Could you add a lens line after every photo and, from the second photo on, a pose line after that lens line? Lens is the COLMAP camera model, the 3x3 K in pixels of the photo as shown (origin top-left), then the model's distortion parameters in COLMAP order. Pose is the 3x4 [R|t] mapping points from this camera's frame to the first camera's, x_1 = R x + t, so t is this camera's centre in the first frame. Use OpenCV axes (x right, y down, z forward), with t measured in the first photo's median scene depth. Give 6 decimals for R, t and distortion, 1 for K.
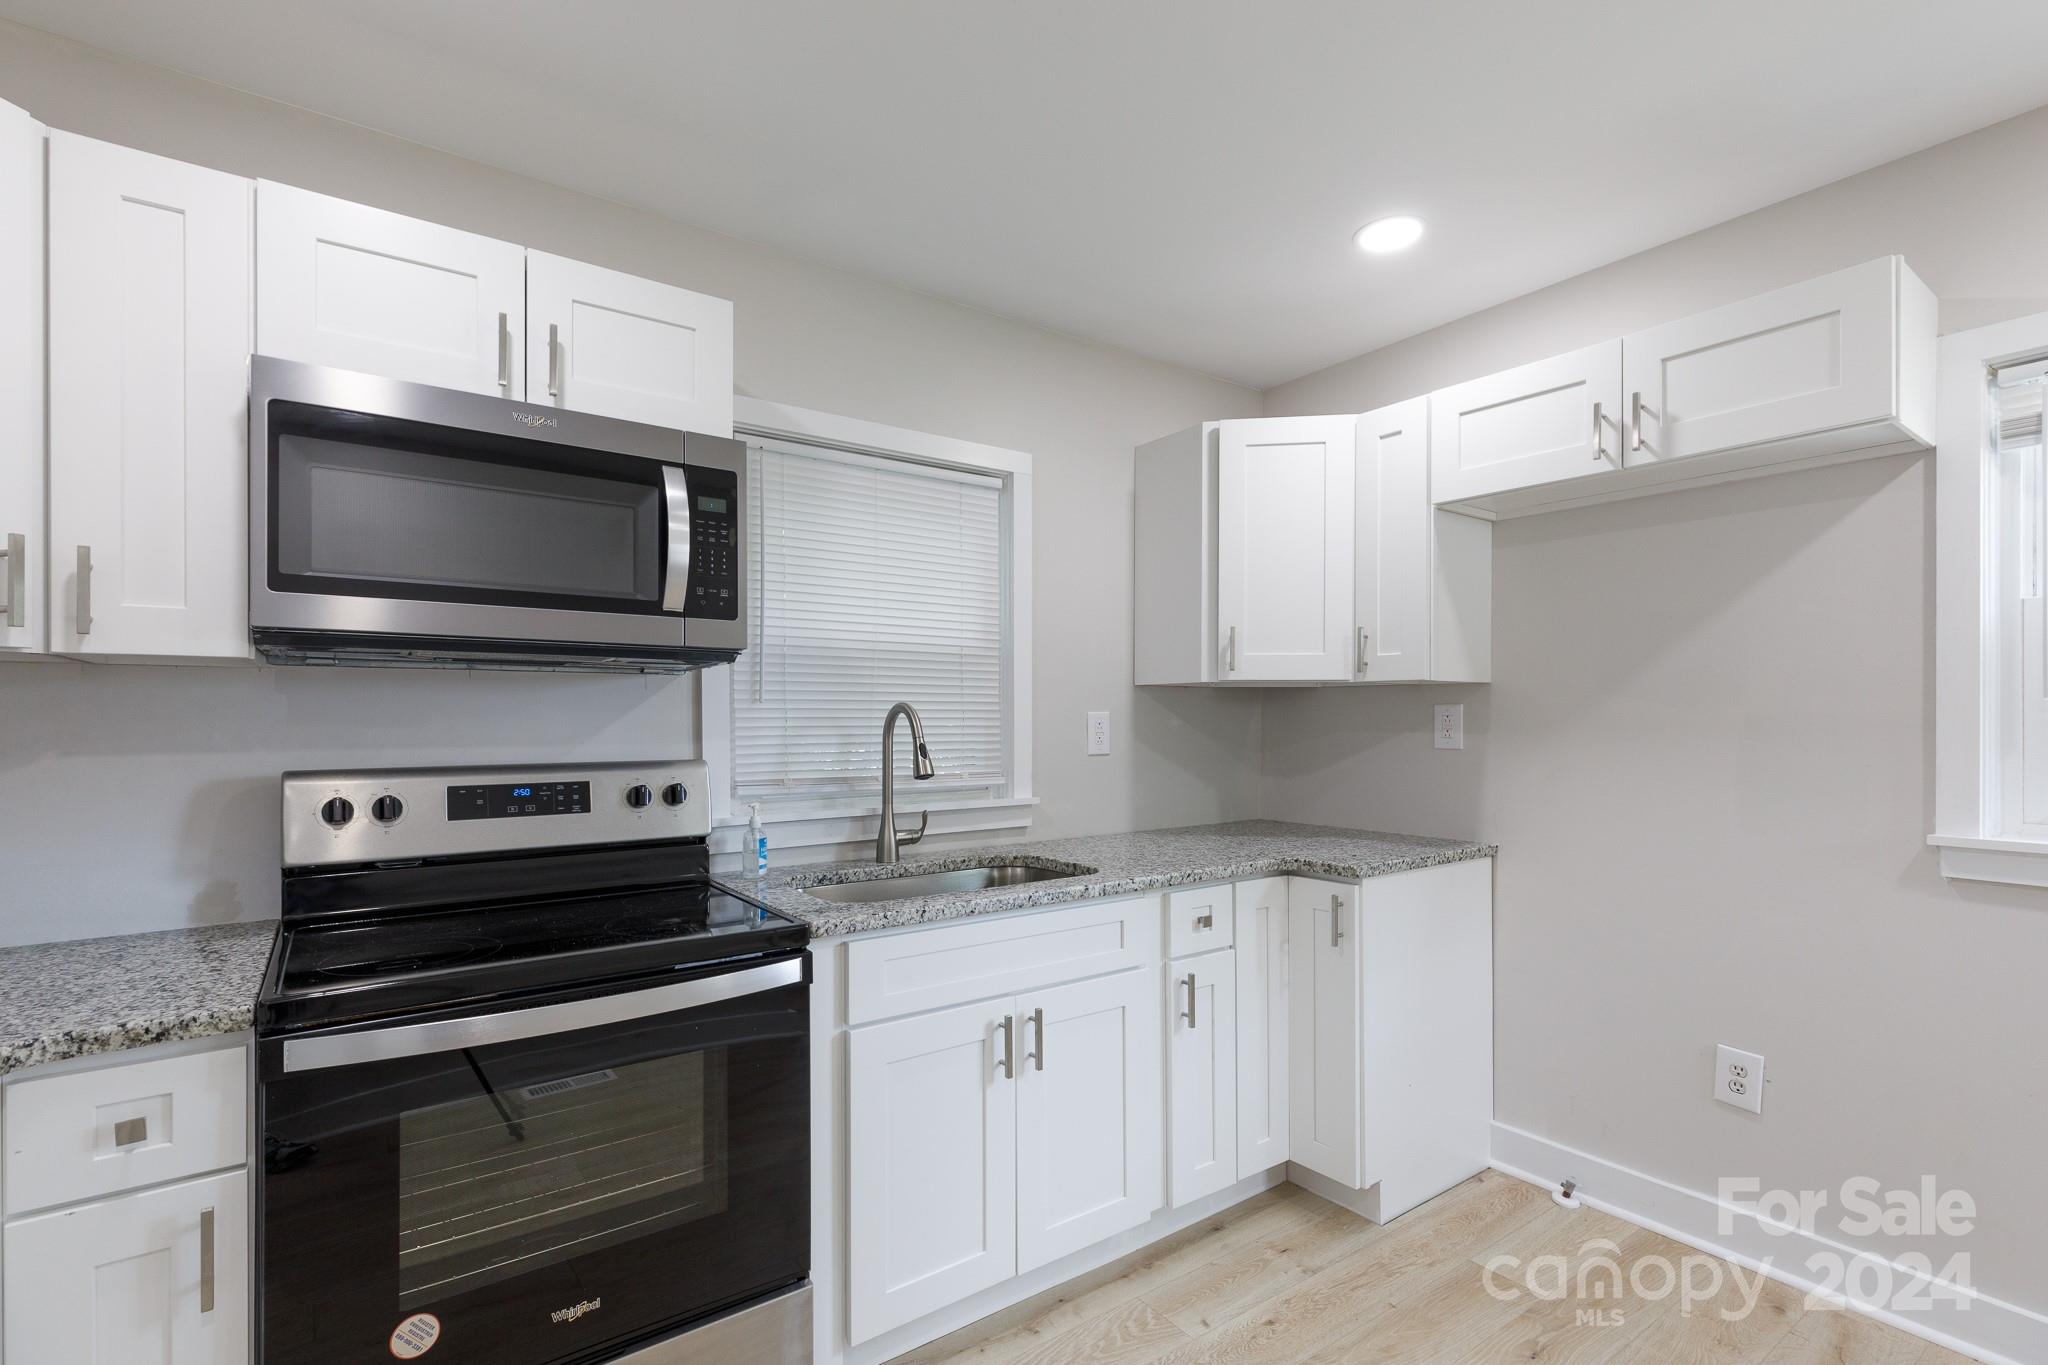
lens RADIAL K [[932.7, 0, 1024.8], [0, 932.7, 716.2], [0, 0, 1]] dist [0.001690, 0.000262]
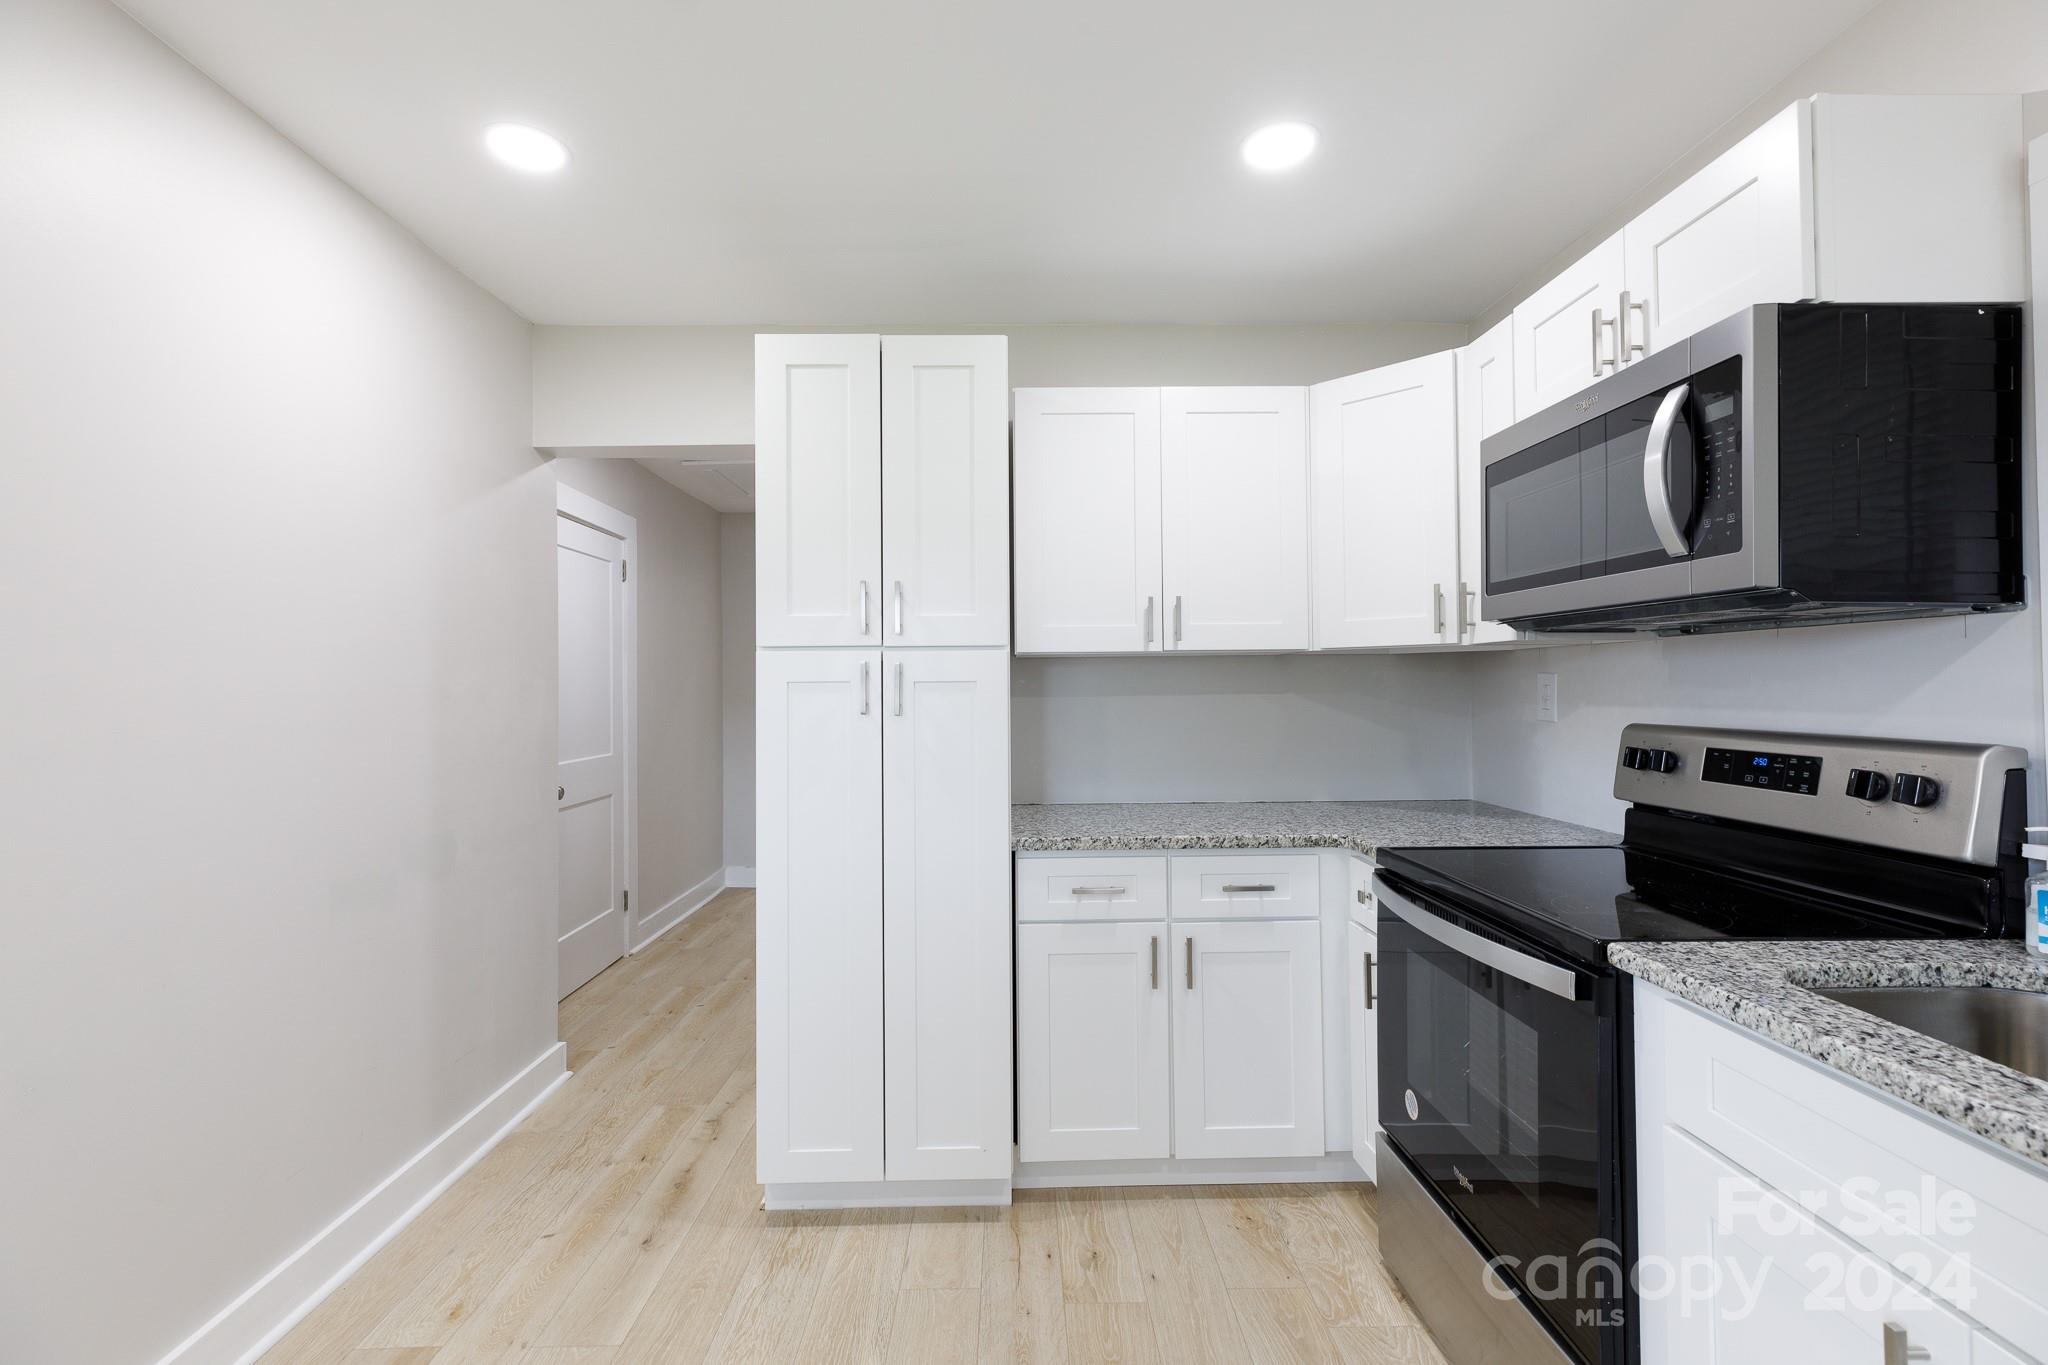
lens RADIAL K [[913.1, 0, 1022.8], [0, 913.1, 671.9], [0, 0, 1]] dist [0.002920, 0.000386]
pose [[-0.566791, -0.005560, -0.823843, 0.570477], [0.010608, 0.999845, -0.014046, -0.001169], [0.823793, -0.016700, -0.566645, 0.858044]]
